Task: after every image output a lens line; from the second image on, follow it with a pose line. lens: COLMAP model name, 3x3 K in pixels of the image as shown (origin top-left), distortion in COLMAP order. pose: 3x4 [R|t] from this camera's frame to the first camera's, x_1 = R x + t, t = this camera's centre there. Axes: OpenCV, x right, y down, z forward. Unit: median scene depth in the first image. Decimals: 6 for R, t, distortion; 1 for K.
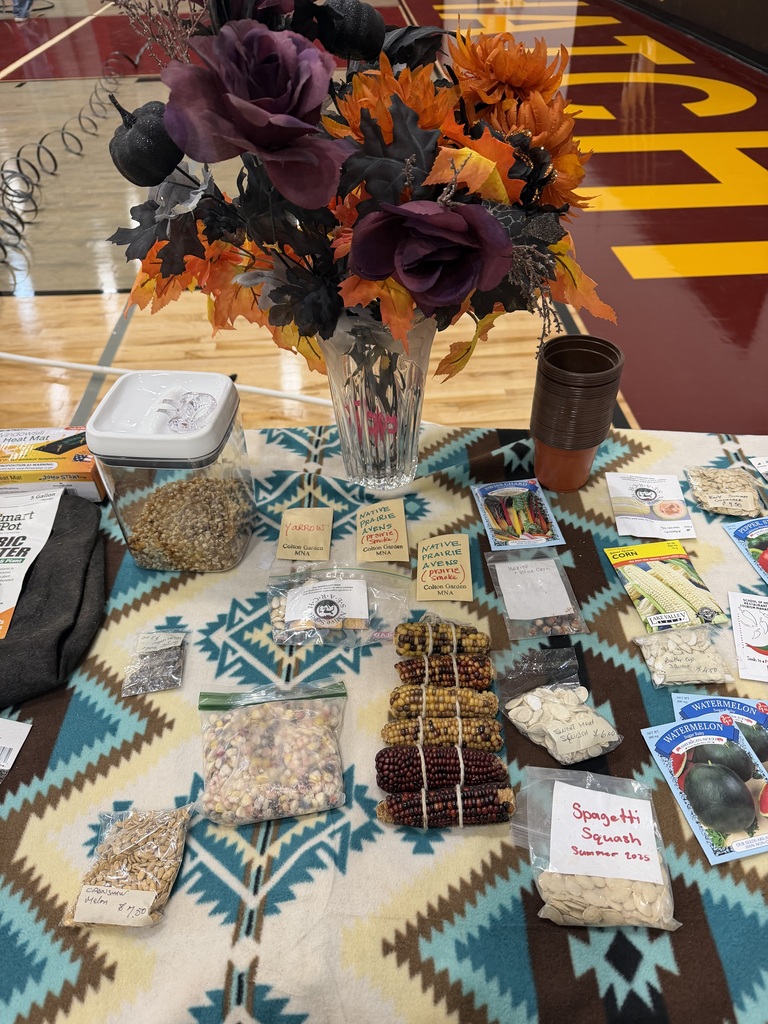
lens RADIAL K [[716.8, 0, 376.1], [0, 716.8, 528.2], [0, 0, 1]] dist [0.028658, -0.039015]
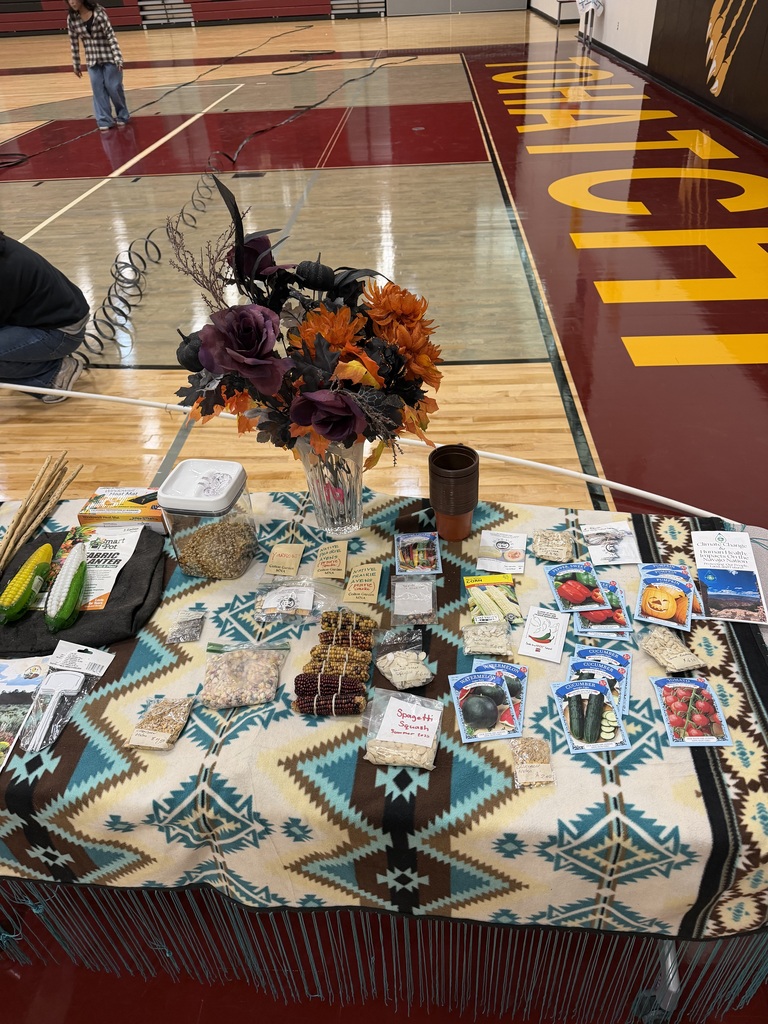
lens RADIAL K [[716.8, 0, 379.9], [0, 716.8, 508.5], [0, 0, 1]] dist [0.028658, -0.039015]
pose [[0.994642, 0.041498, -0.094681, 0.305428], [-0.050444, 0.994280, -0.094141, 0.040921], [0.090233, 0.098413, 0.991046, -0.691138]]
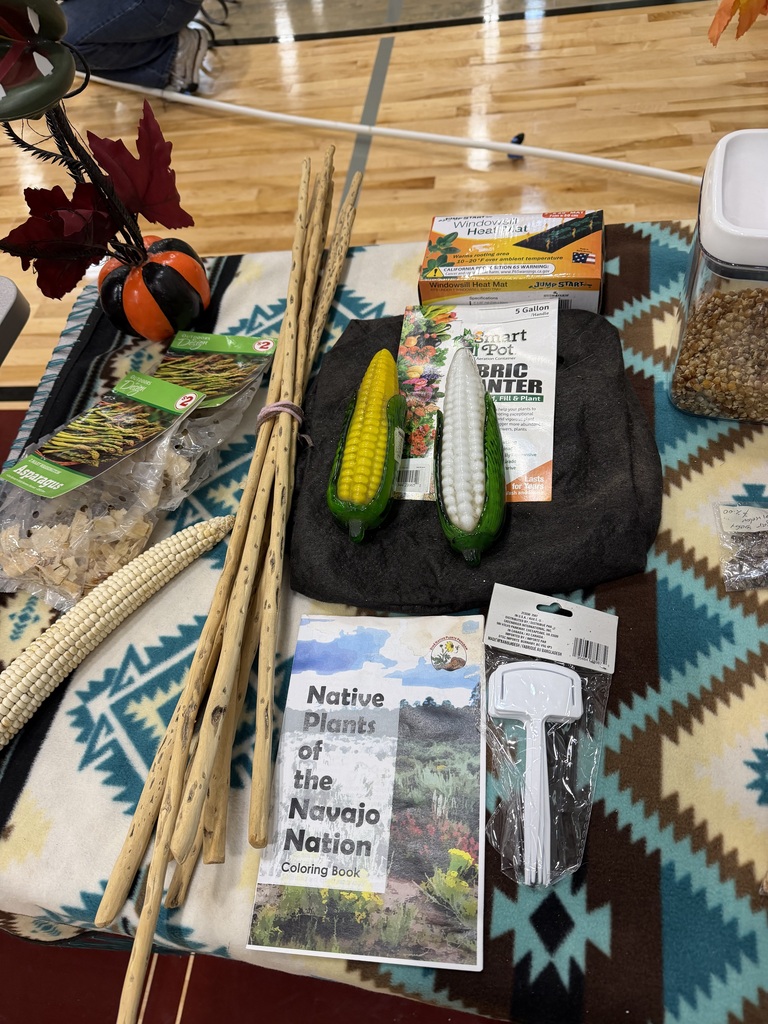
lens RADIAL K [[716.8, 0, 387.8], [0, 716.8, 512.9], [0, 0, 1]] dist [0.028658, -0.039015]
pose [[0.977692, 0.082024, -0.193366, -0.532438], [-0.026937, 0.961960, 0.271858, -0.047307], [0.208309, -0.260585, 0.942710, 0.195308]]
